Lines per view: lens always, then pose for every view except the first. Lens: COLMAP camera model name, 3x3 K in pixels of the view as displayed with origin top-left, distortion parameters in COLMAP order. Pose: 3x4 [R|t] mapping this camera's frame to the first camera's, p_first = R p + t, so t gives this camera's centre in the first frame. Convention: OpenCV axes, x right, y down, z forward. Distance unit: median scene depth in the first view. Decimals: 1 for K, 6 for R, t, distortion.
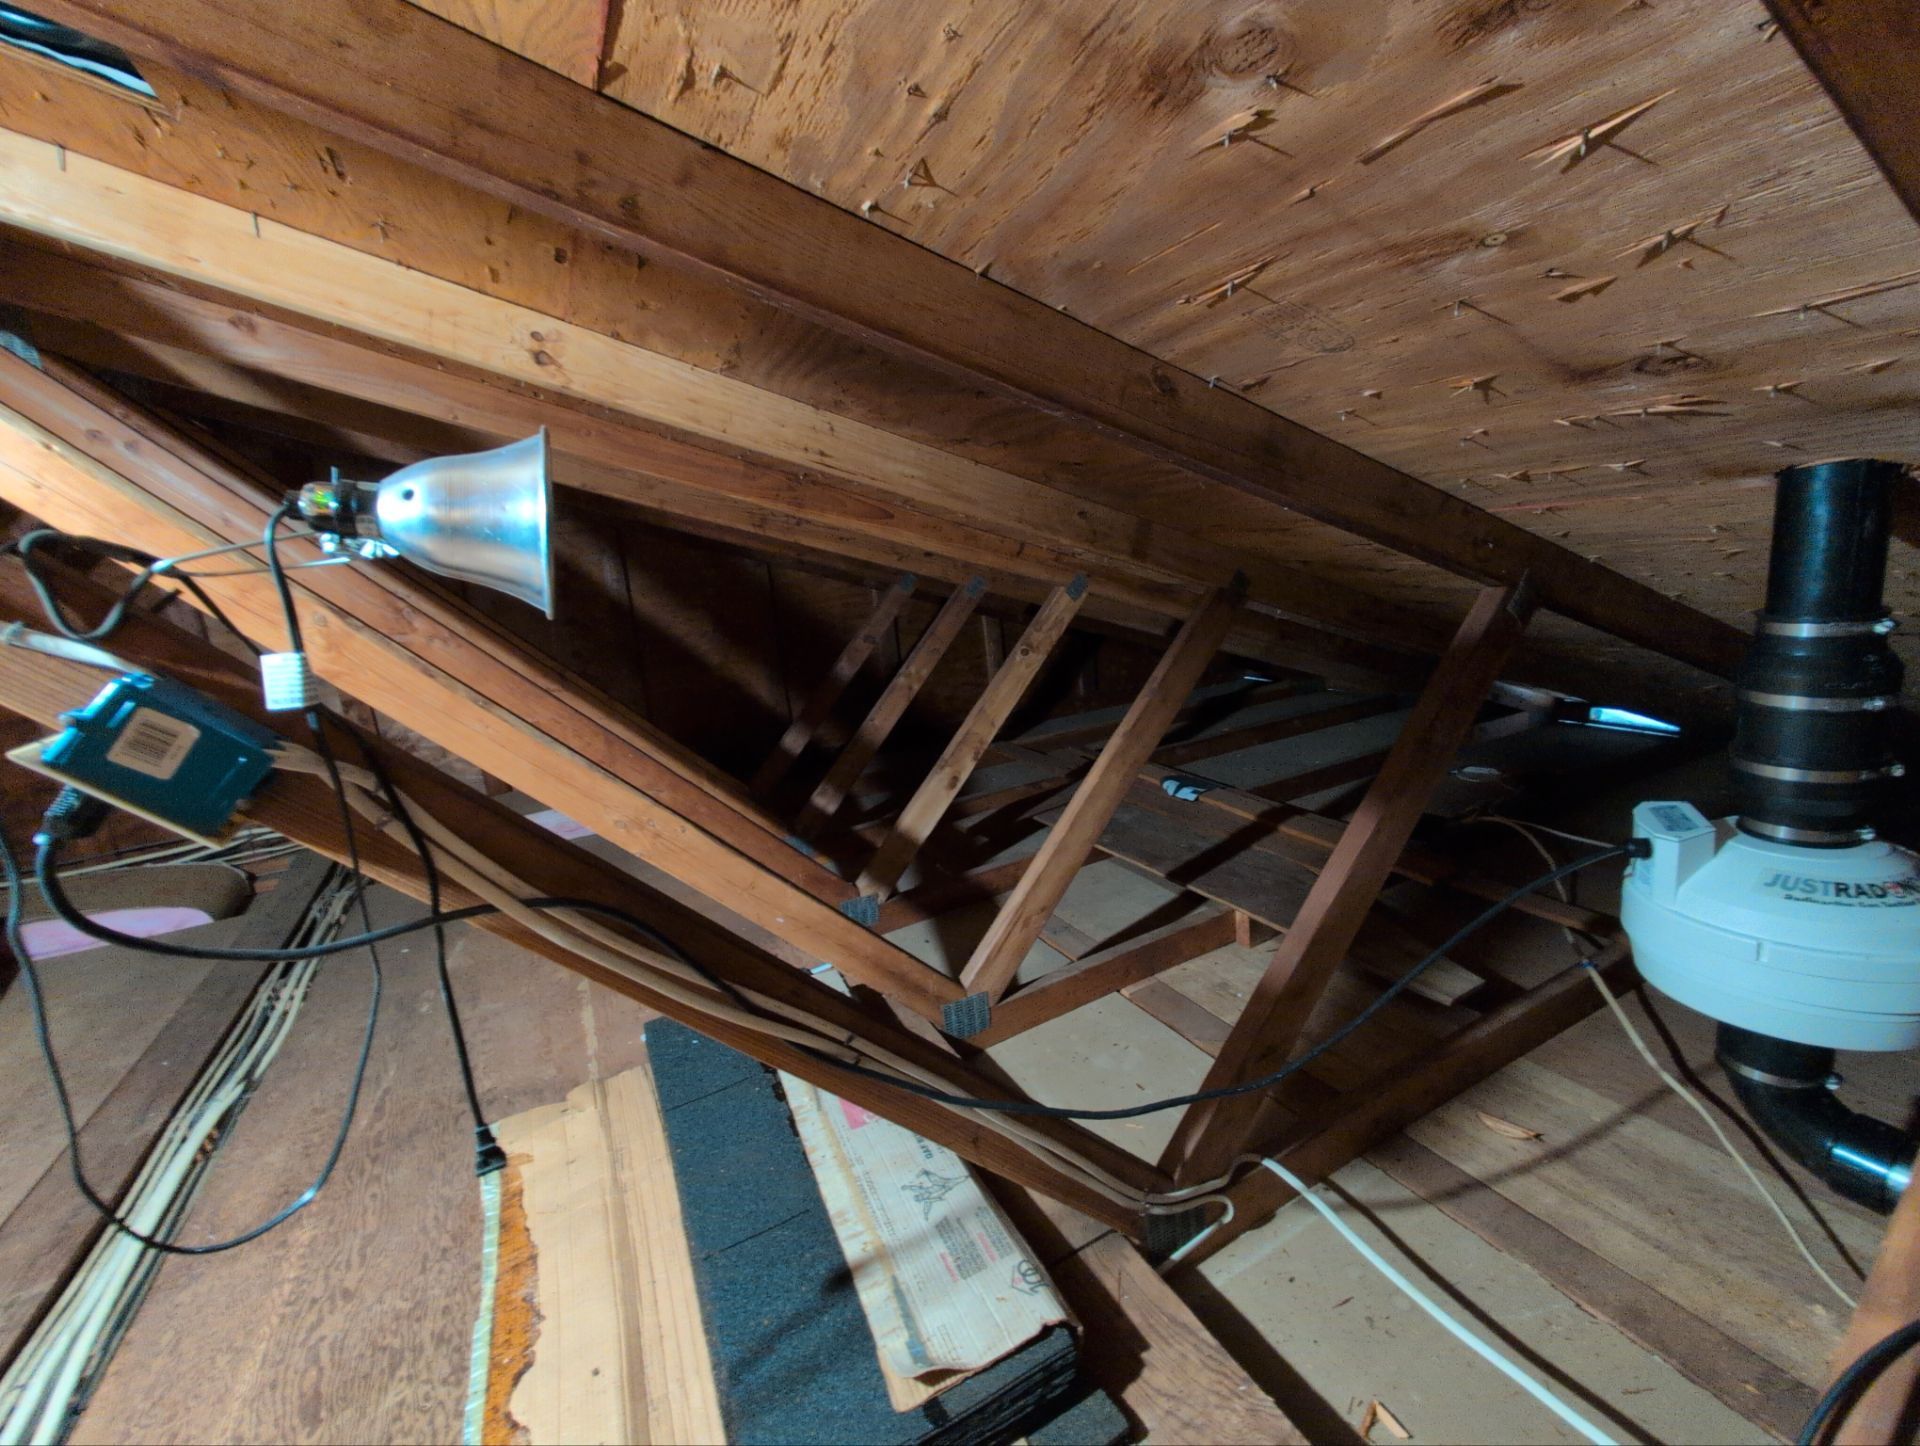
lens RADIAL K [[813.1, 0, 960.3], [0, 813.1, 726.0], [0, 0, 1]] dist [-0.001004, -0.000146]
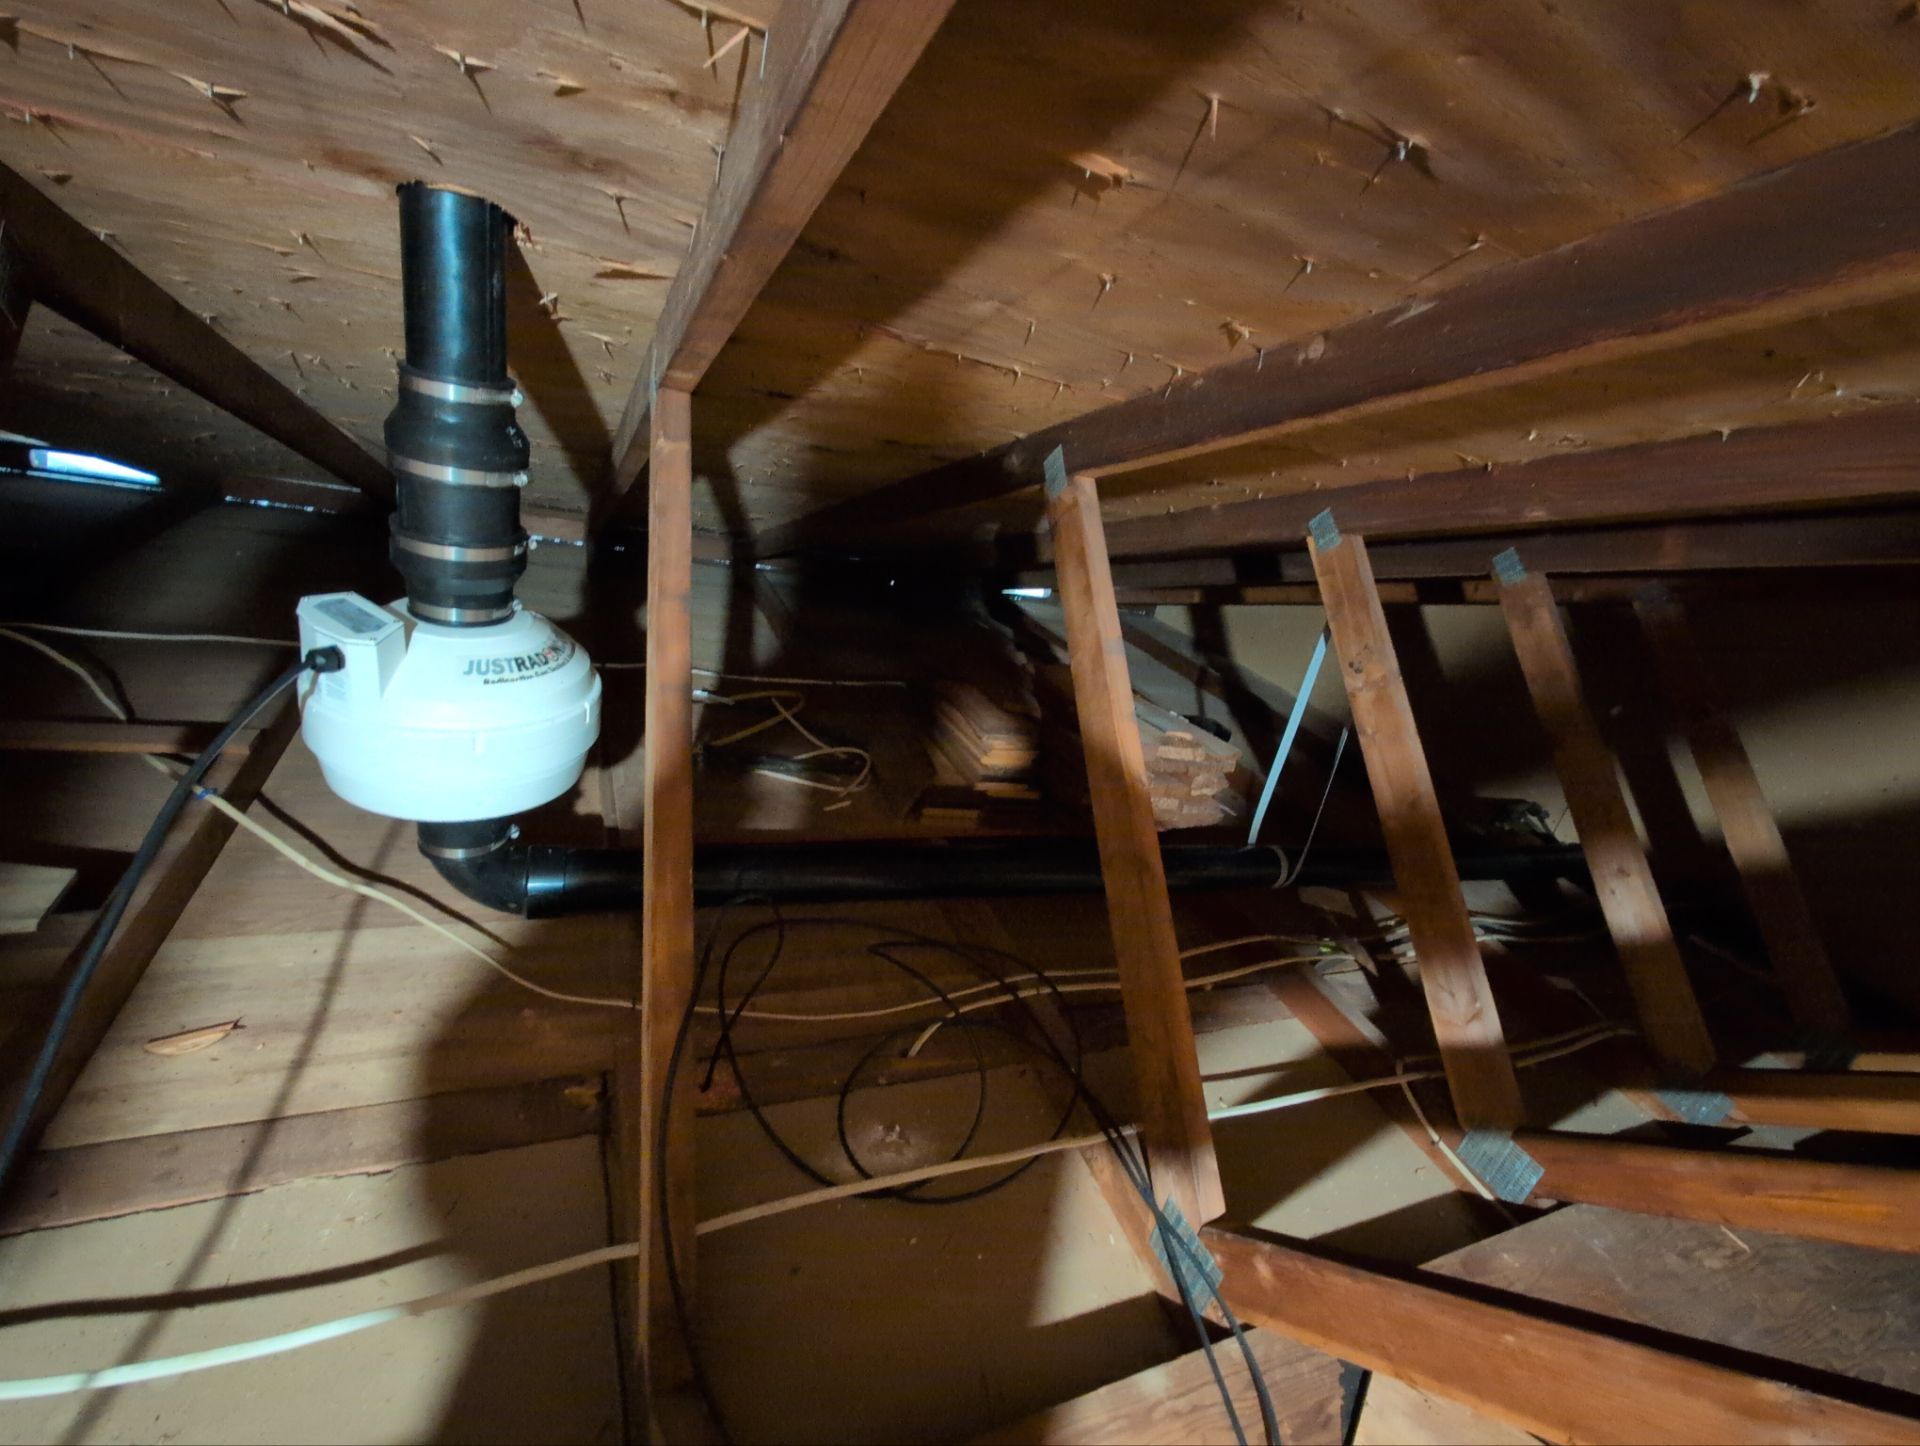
lens RADIAL K [[813.1, 0, 960.1], [0, 813.1, 720.1], [0, 0, 1]] dist [-0.001004, -0.000146]
pose [[0.051143, -0.278807, 0.958984, 0.087343], [-0.015710, 0.959898, 0.279911, -0.028745], [-0.998568, -0.029381, 0.044712, 0.364796]]
